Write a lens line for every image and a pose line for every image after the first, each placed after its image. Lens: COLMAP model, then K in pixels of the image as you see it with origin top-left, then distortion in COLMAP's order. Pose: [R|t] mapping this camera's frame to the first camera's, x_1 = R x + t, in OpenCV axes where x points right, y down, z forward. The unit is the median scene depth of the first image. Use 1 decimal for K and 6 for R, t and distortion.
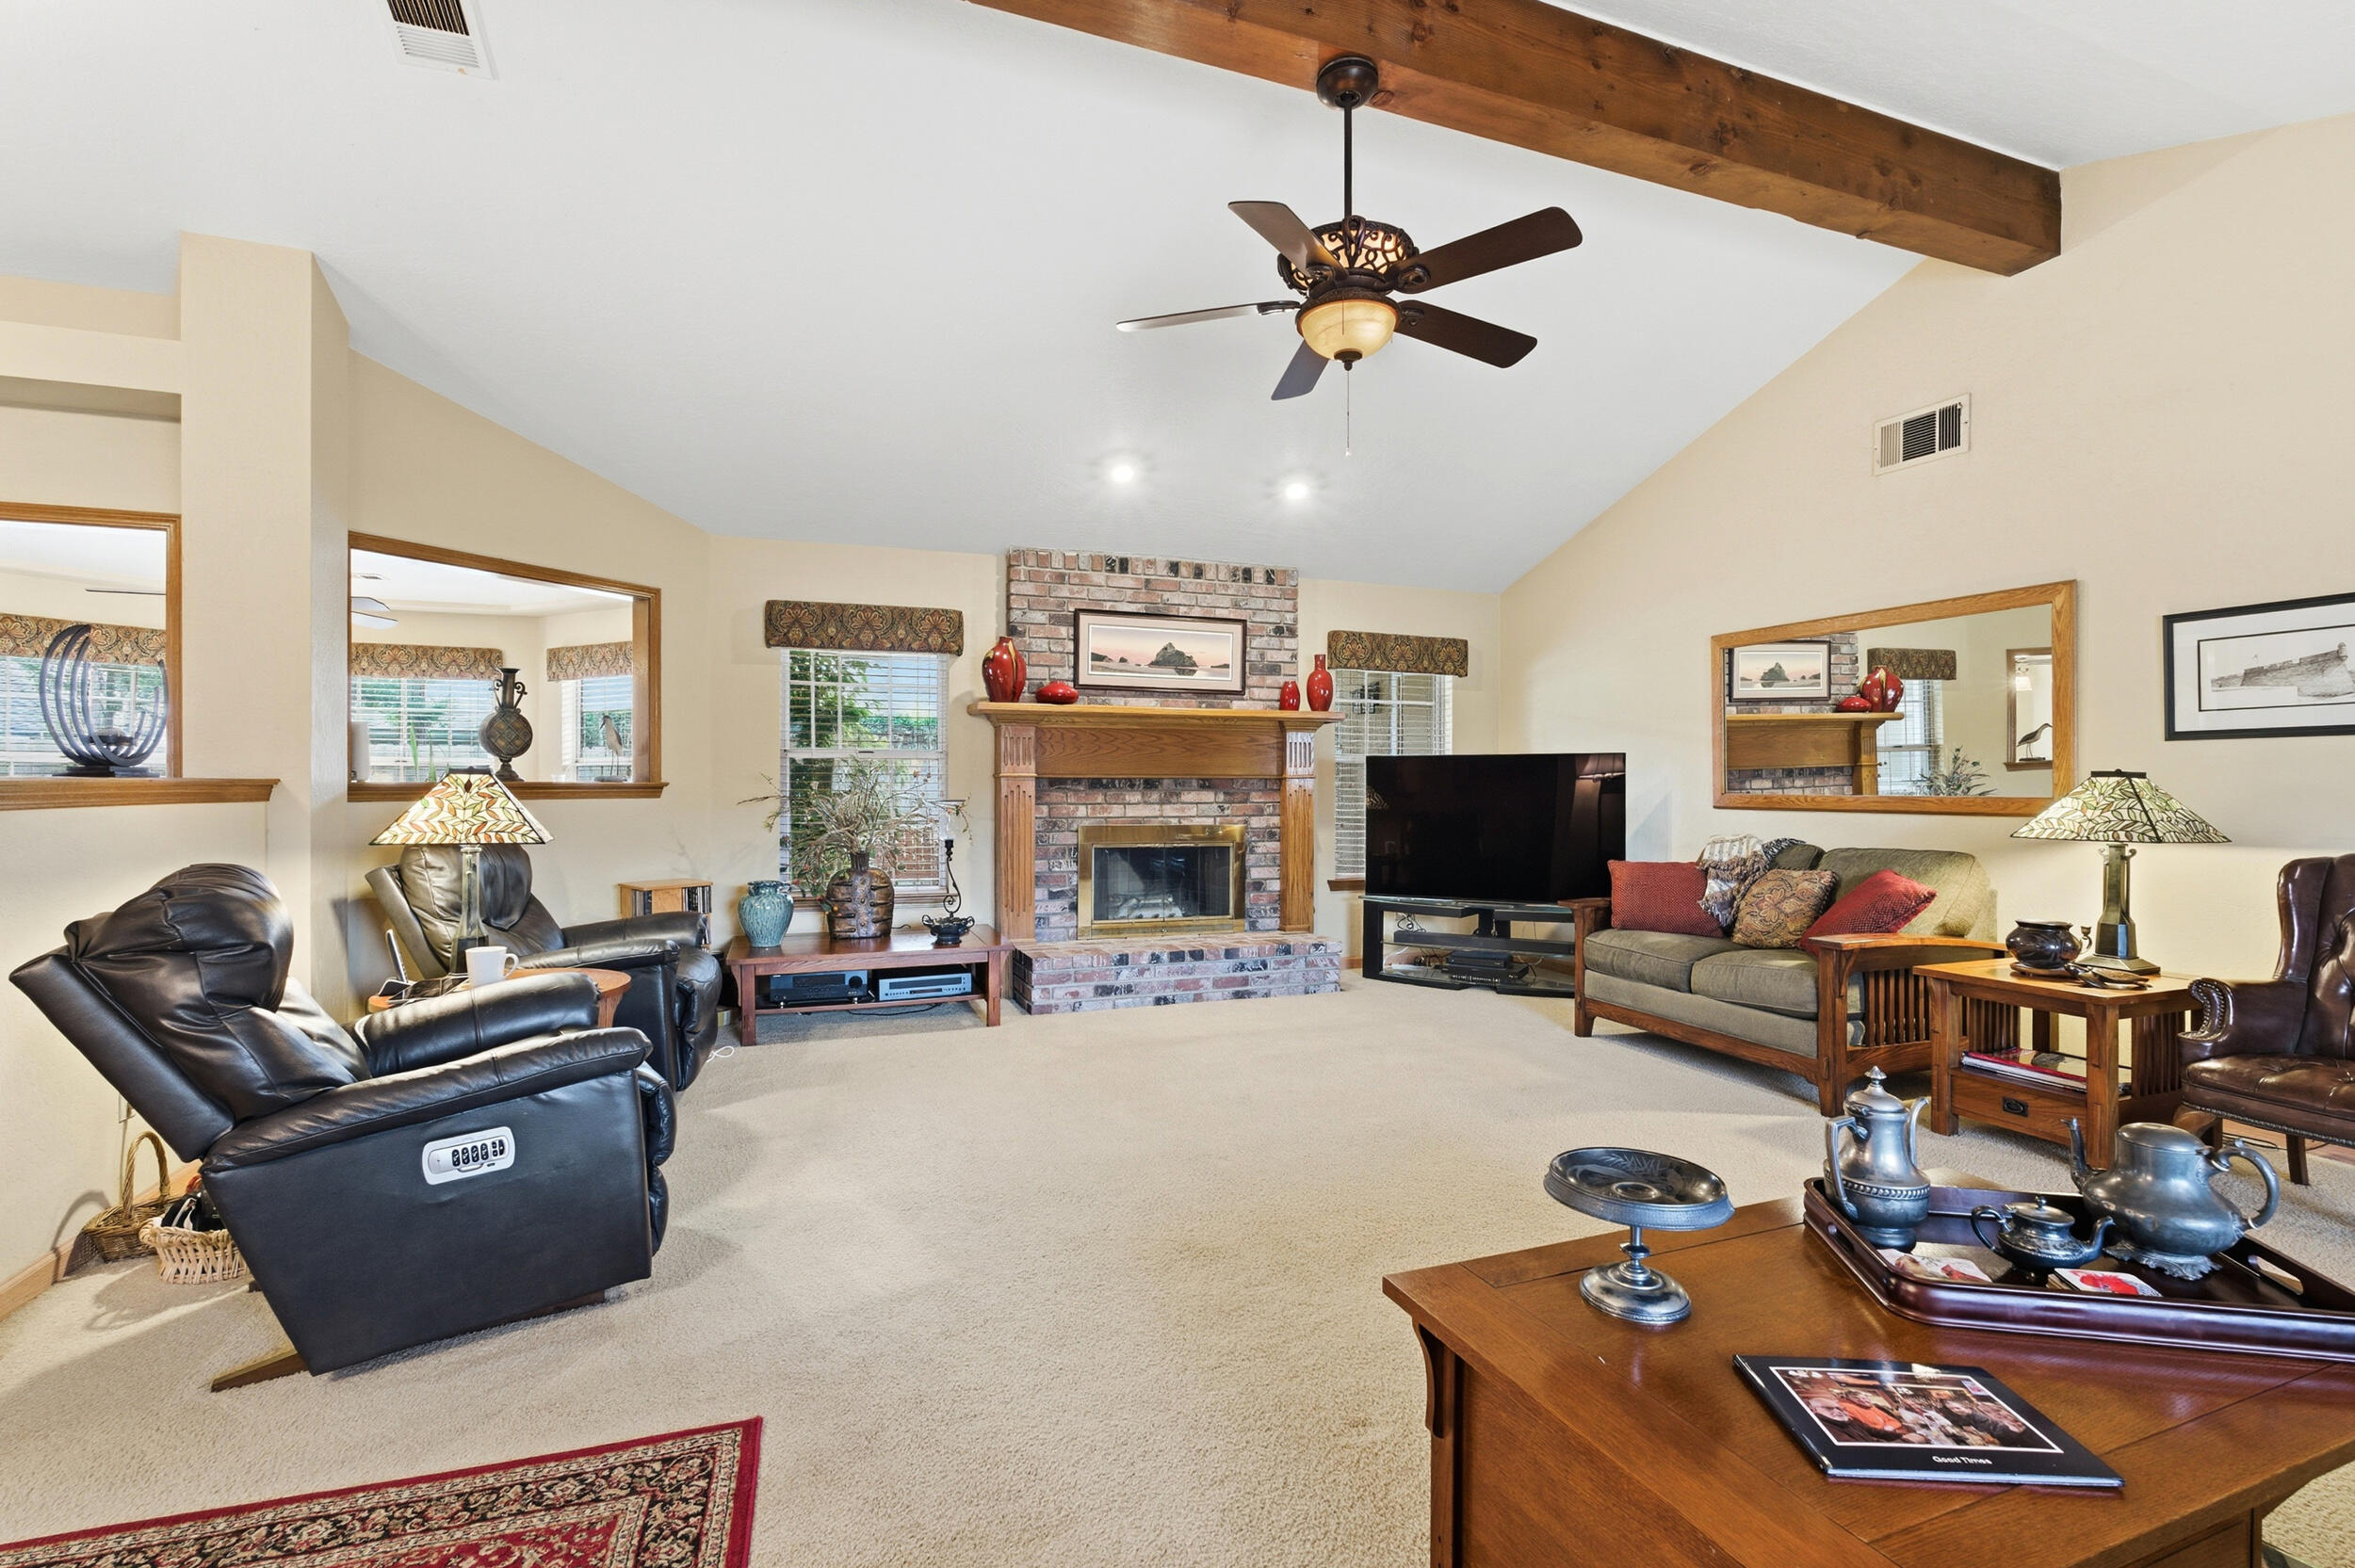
lens RADIAL K [[1064.0, 0, 1189.6], [0, 1064.0, 777.3], [0, 0, 1]] dist [-0.011350, 0.004058]
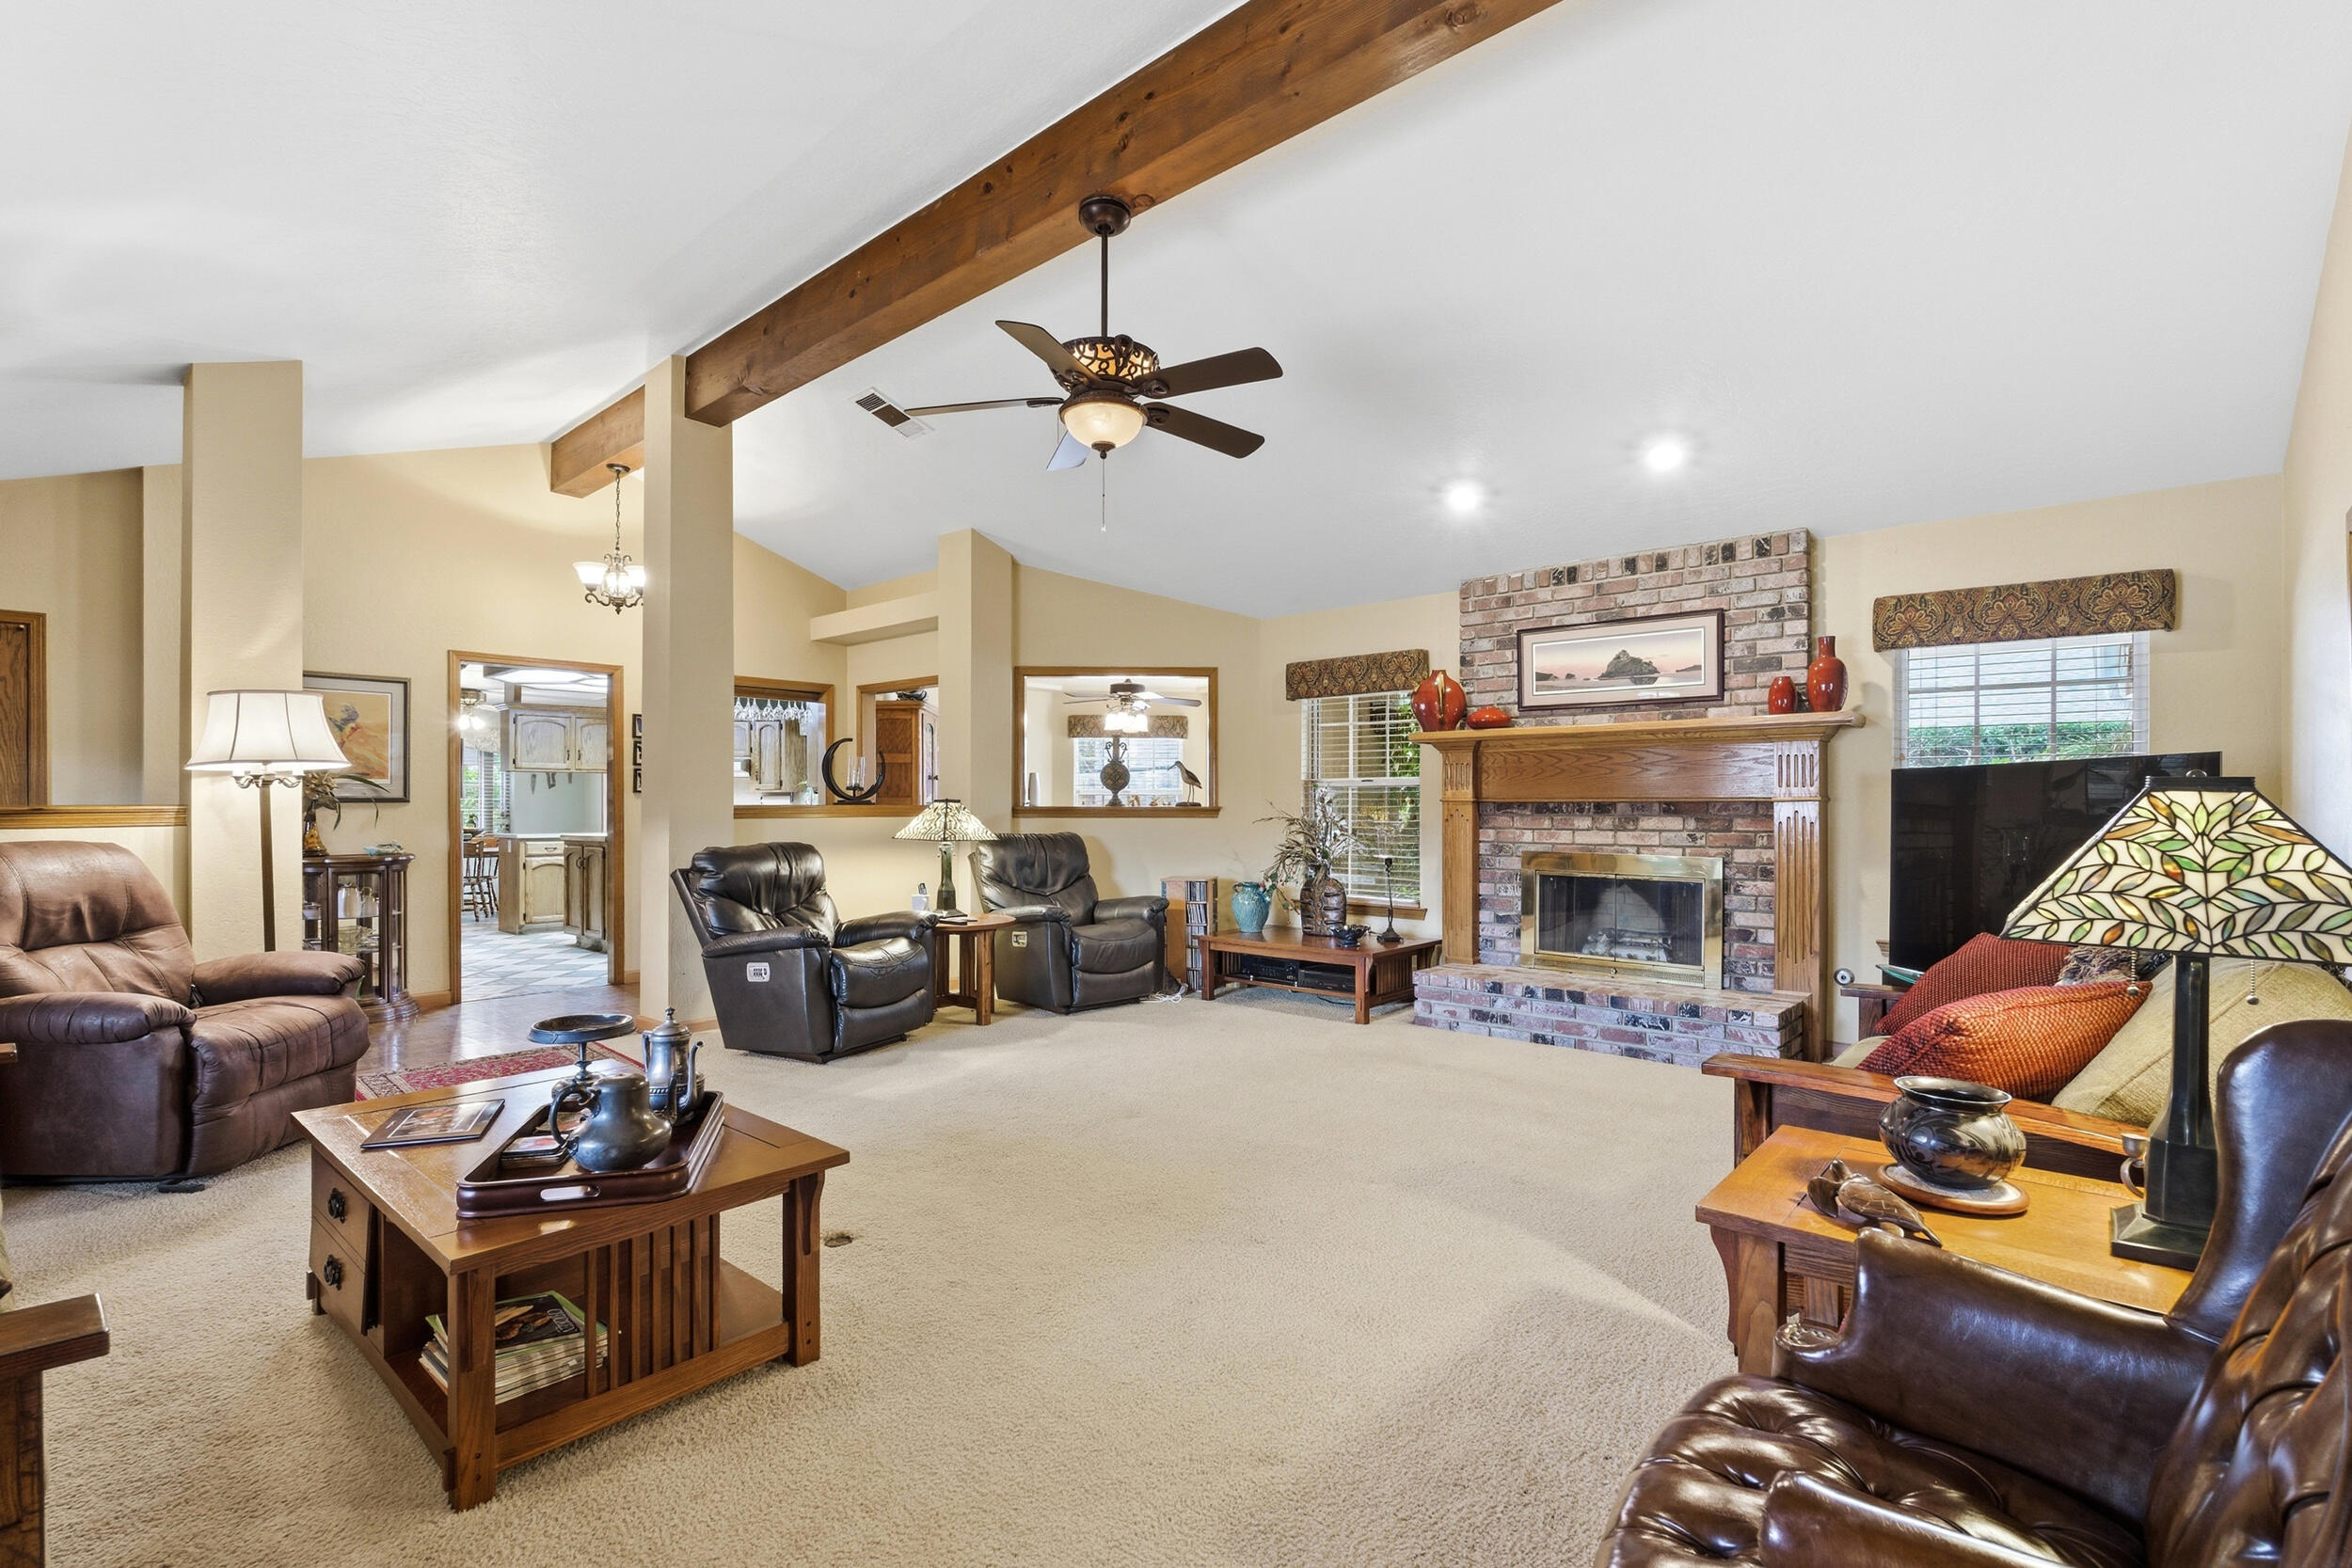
lens RADIAL K [[1062.7, 0, 1179.1], [0, 1062.7, 796.3], [0, 0, 1]] dist [-0.011350, 0.004058]
pose [[0.460985, -0.008578, -0.887366, 0.631457], [0.005013, 0.999962, -0.007062, 0.000660], [0.887394, -0.001193, 0.461011, 0.272464]]
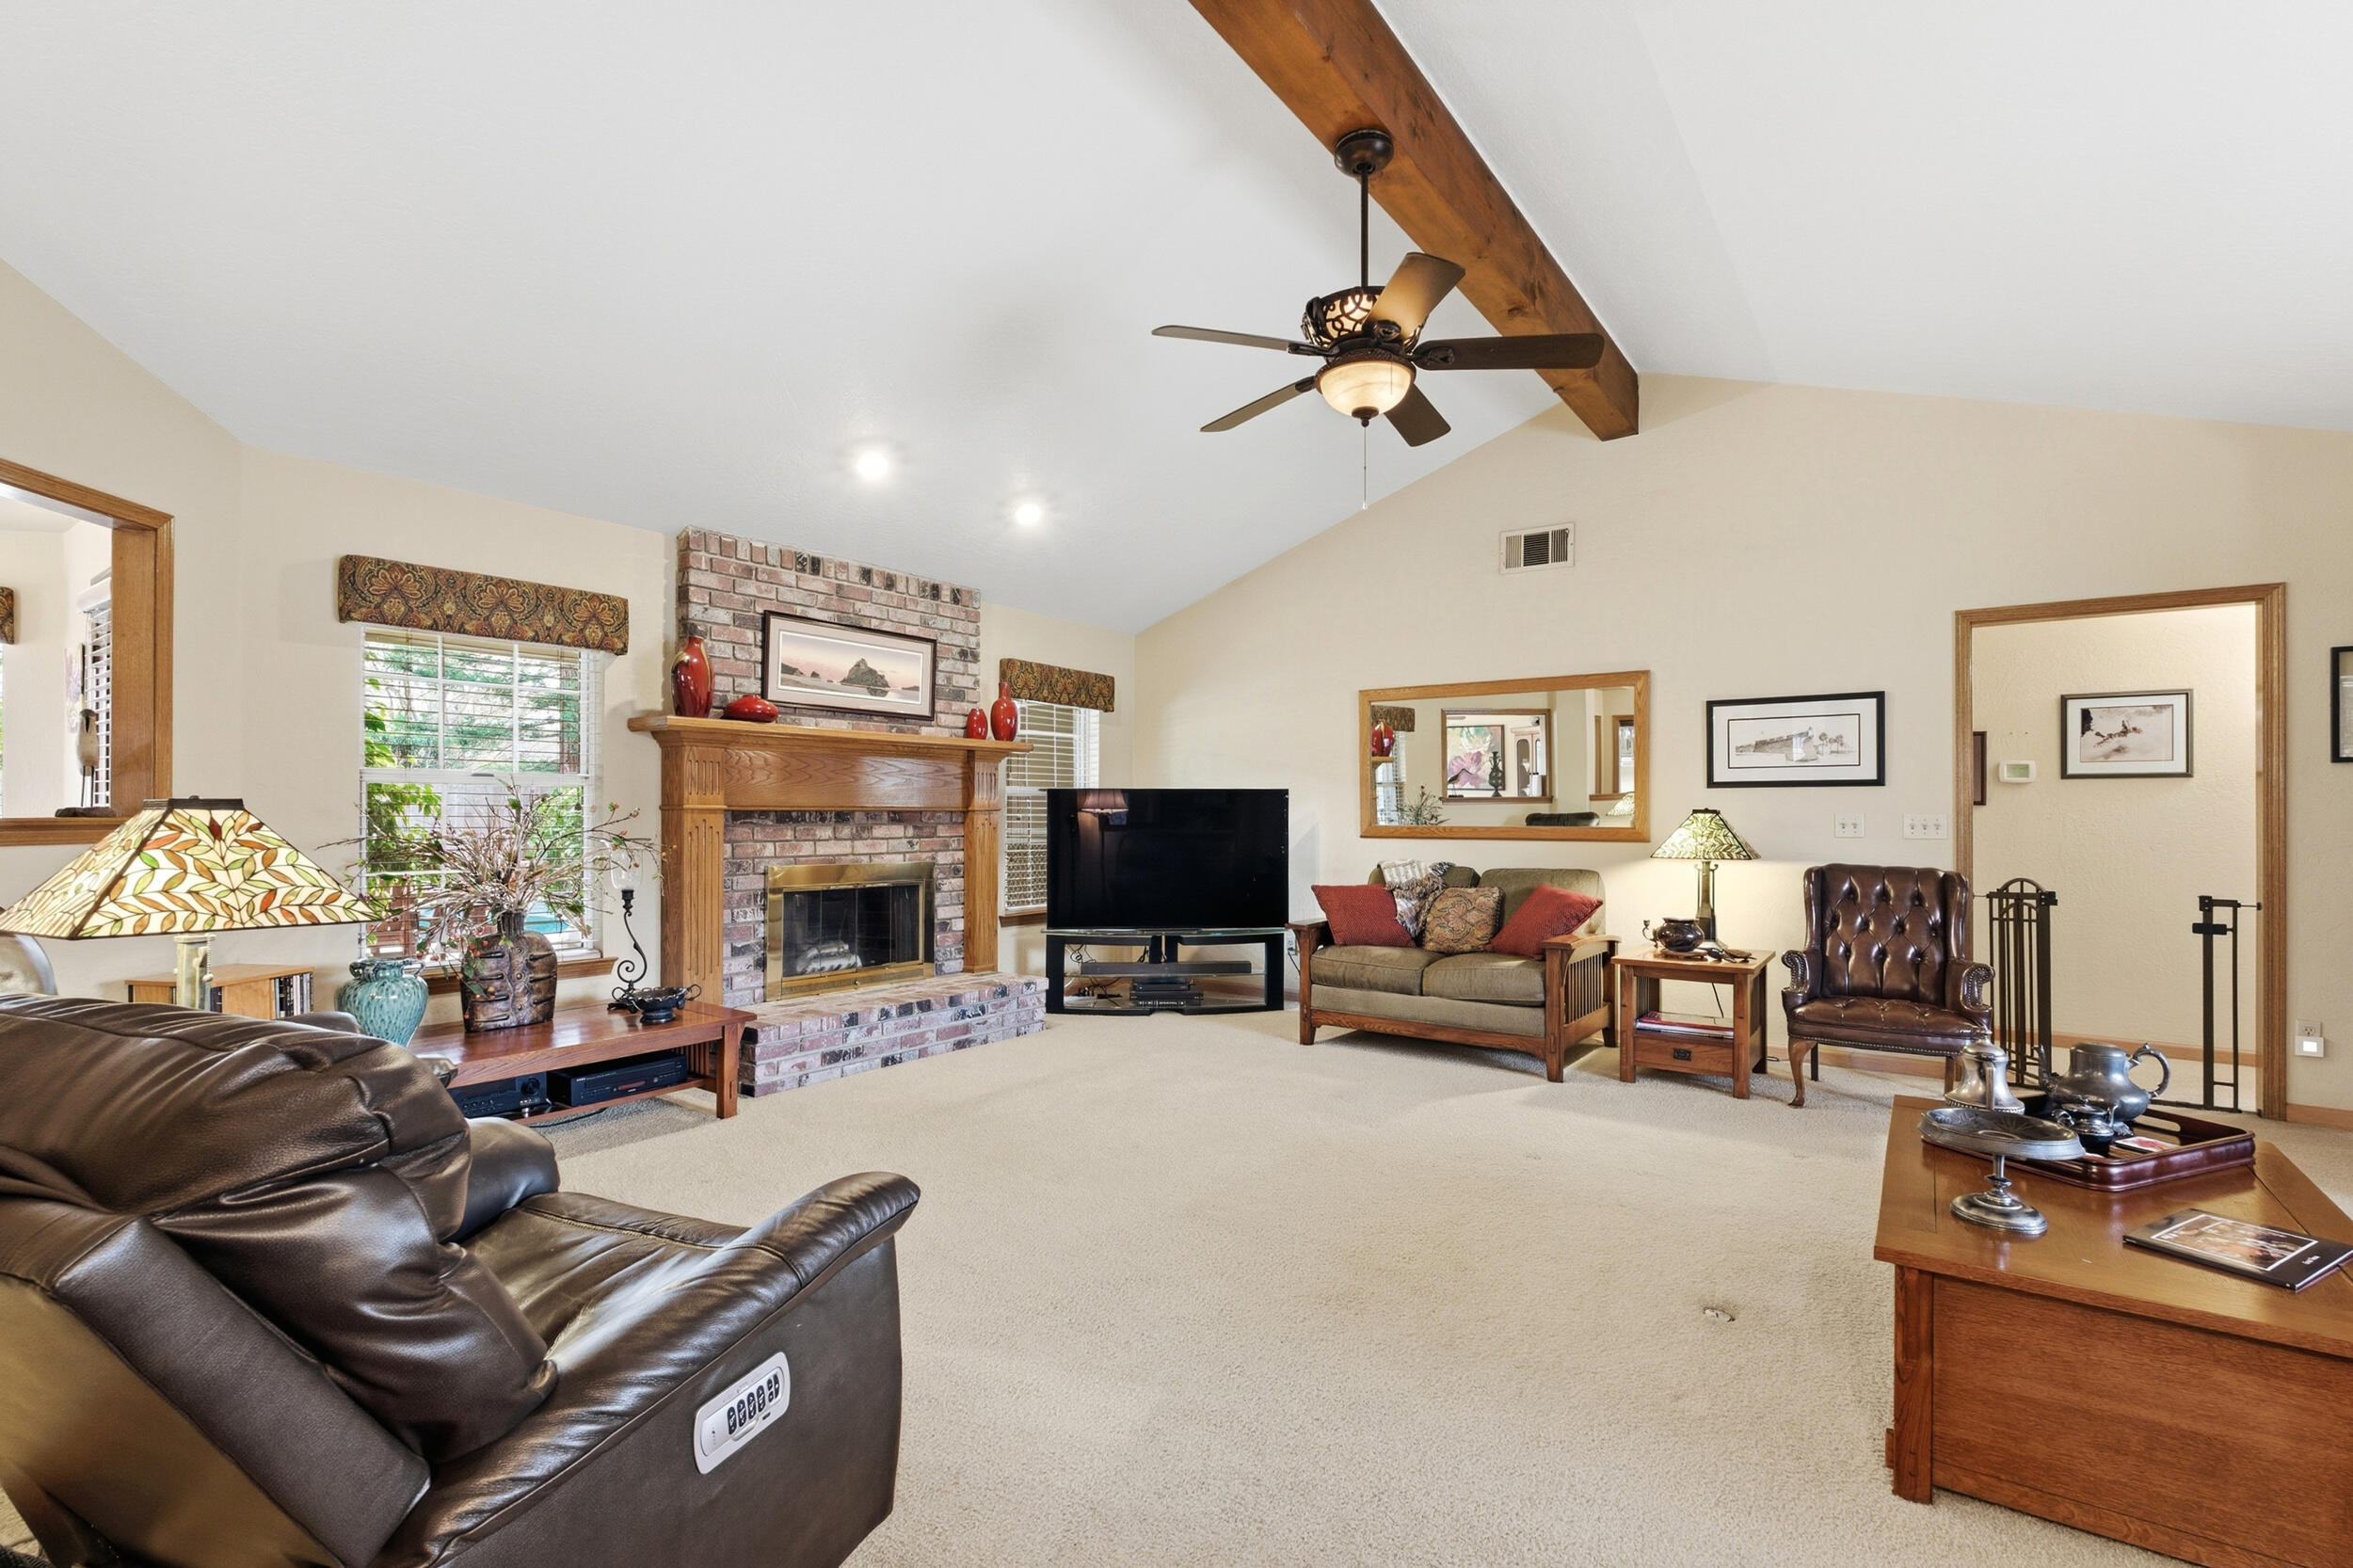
lens RADIAL K [[1063.3, 0, 1181.0], [0, 1063.3, 798.6], [0, 0, 1]] dist [-0.011350, 0.004058]
pose [[0.839295, 0.007696, 0.543622, -0.292826], [-0.004186, 0.999962, -0.007693, -0.003663], [-0.543660, 0.004181, 0.839295, 0.114188]]
